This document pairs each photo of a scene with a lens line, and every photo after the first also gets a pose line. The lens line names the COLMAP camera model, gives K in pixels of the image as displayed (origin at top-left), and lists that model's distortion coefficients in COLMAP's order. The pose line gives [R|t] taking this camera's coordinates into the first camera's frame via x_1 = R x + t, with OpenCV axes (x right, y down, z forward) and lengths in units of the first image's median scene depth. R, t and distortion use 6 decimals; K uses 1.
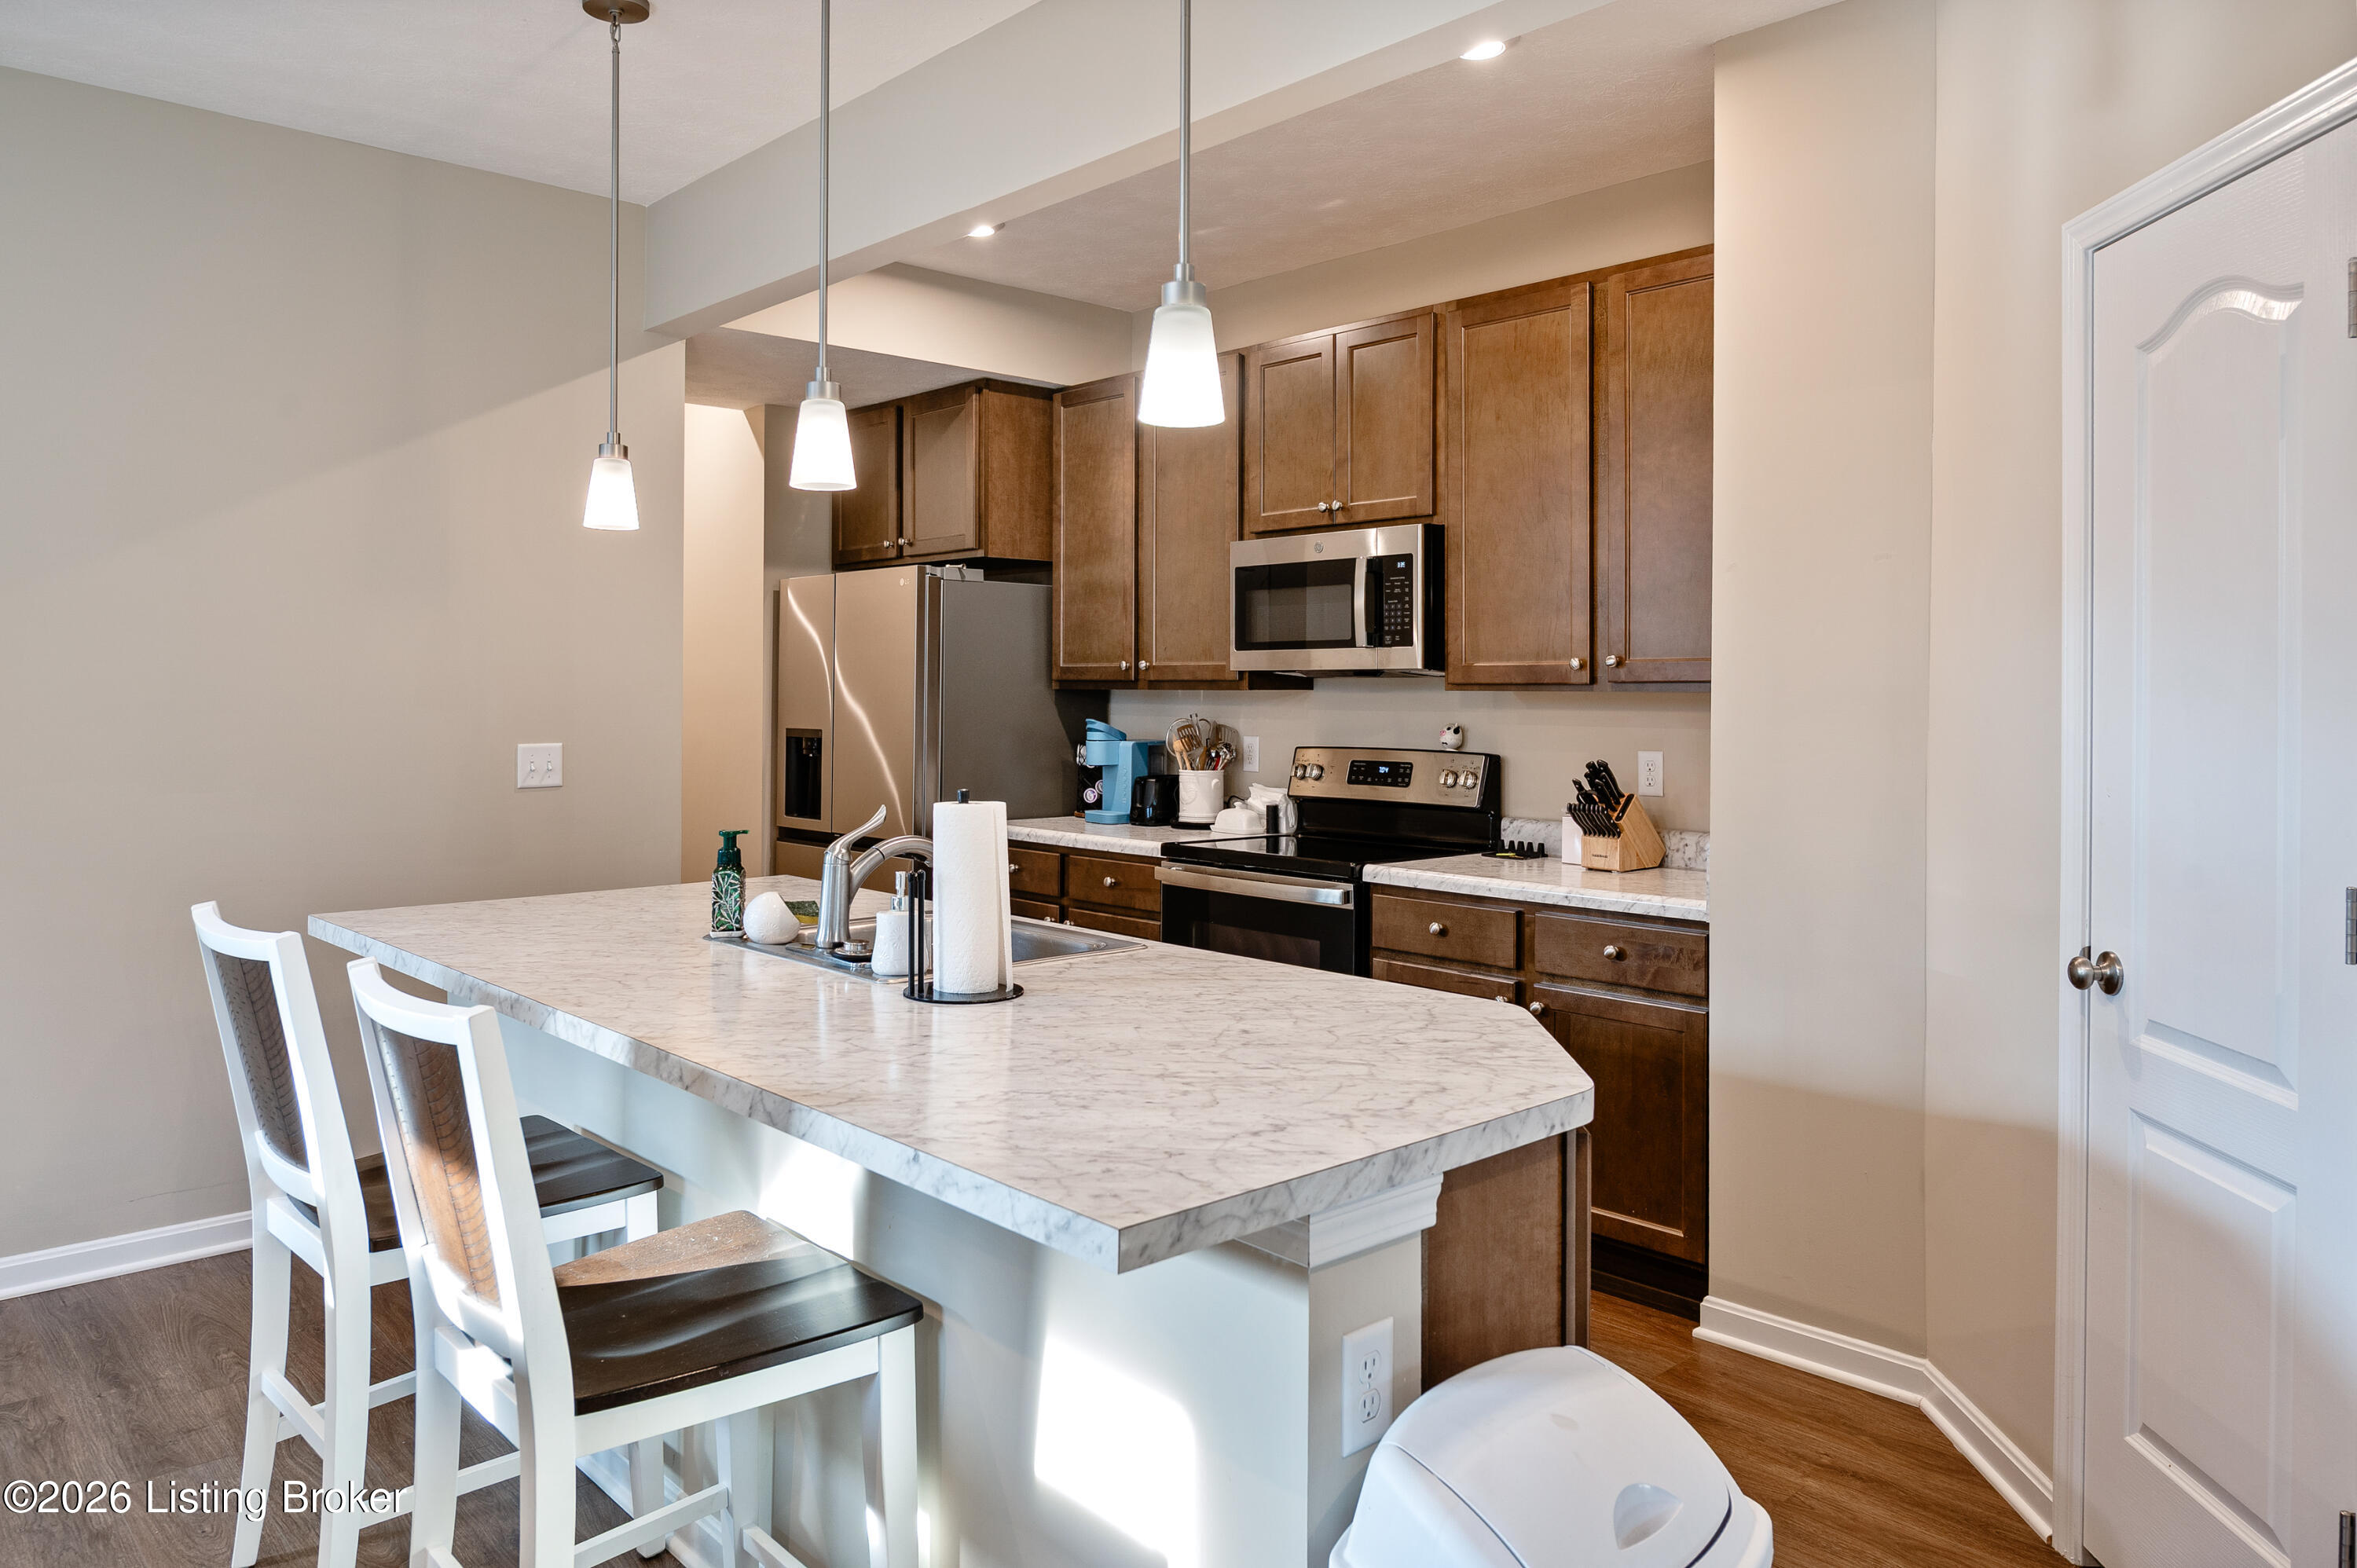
lens RADIAL K [[1571.8, 0, 1179.6], [0, 1571.8, 717.3], [0, 0, 1]] dist [-0.004706, -0.001877]
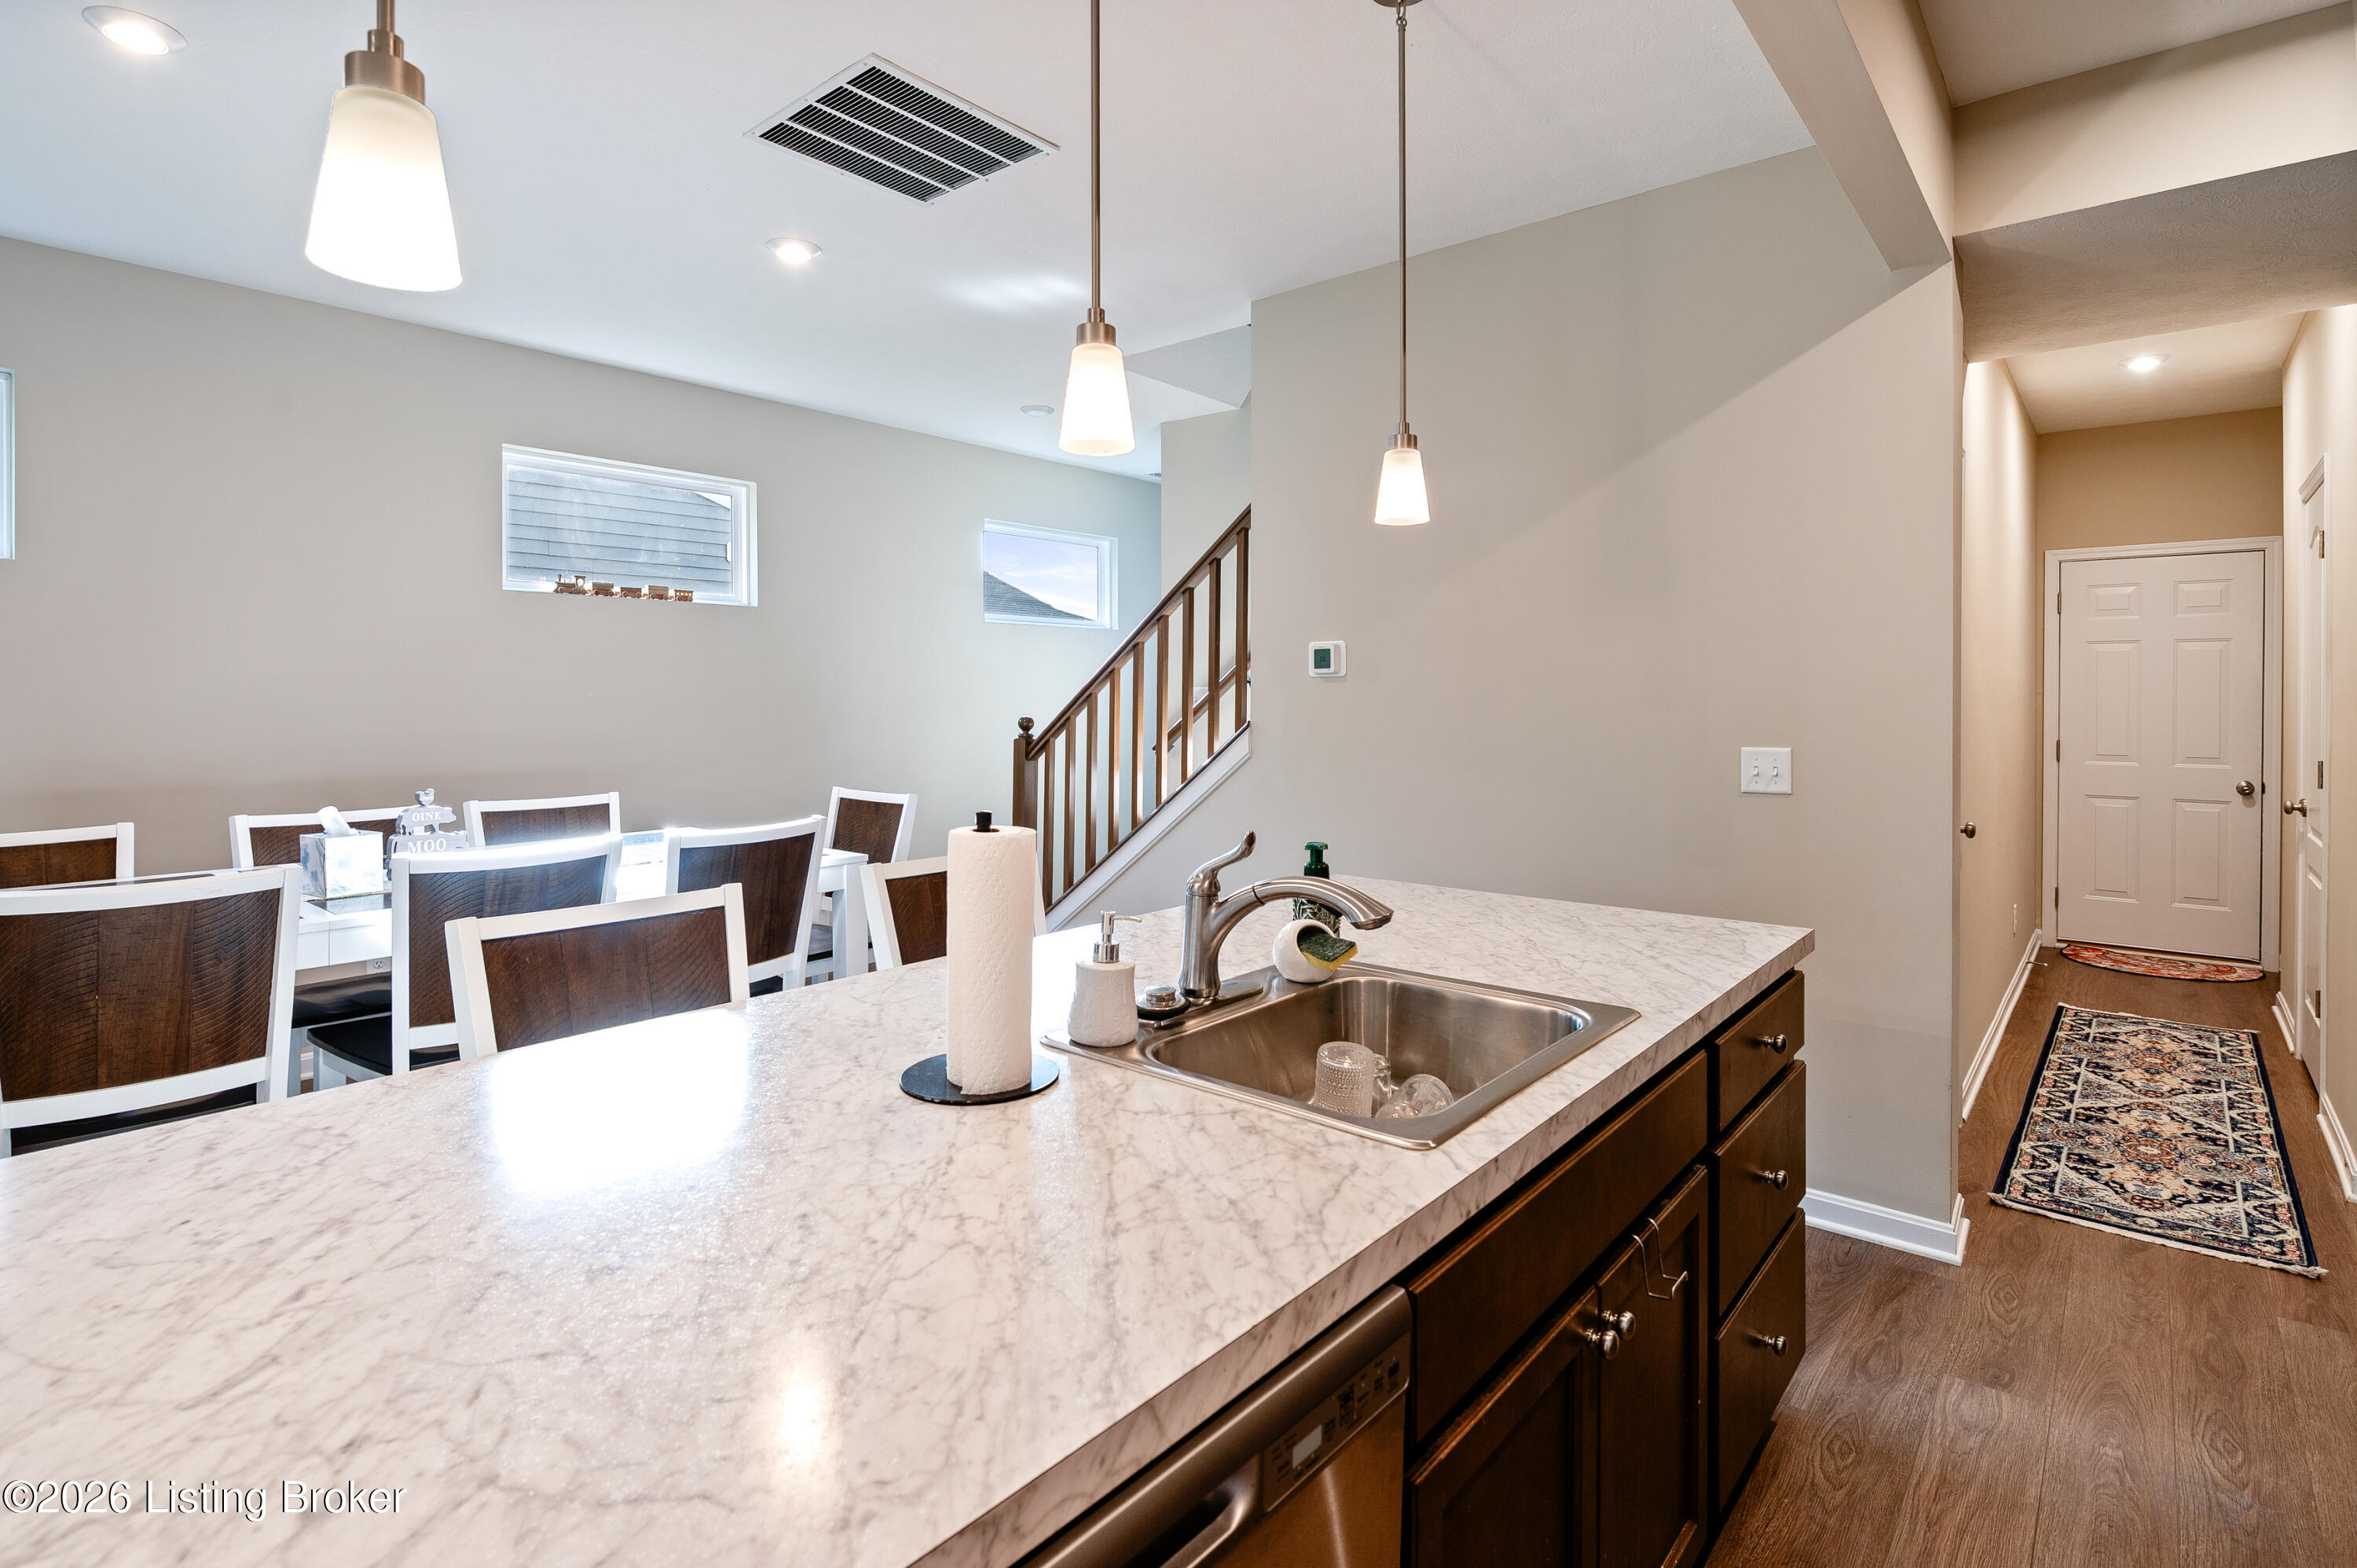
lens RADIAL K [[1144.8, 0, 1195.5], [0, 1144.8, 704.1], [0, 0, 1]] dist [-0.007898, -0.000350]
pose [[0.129296, 0.001325, -0.991605, 0.236224], [-0.015068, 0.999886, -0.000628, -0.003924], [0.991492, 0.015022, 0.129302, 0.567740]]
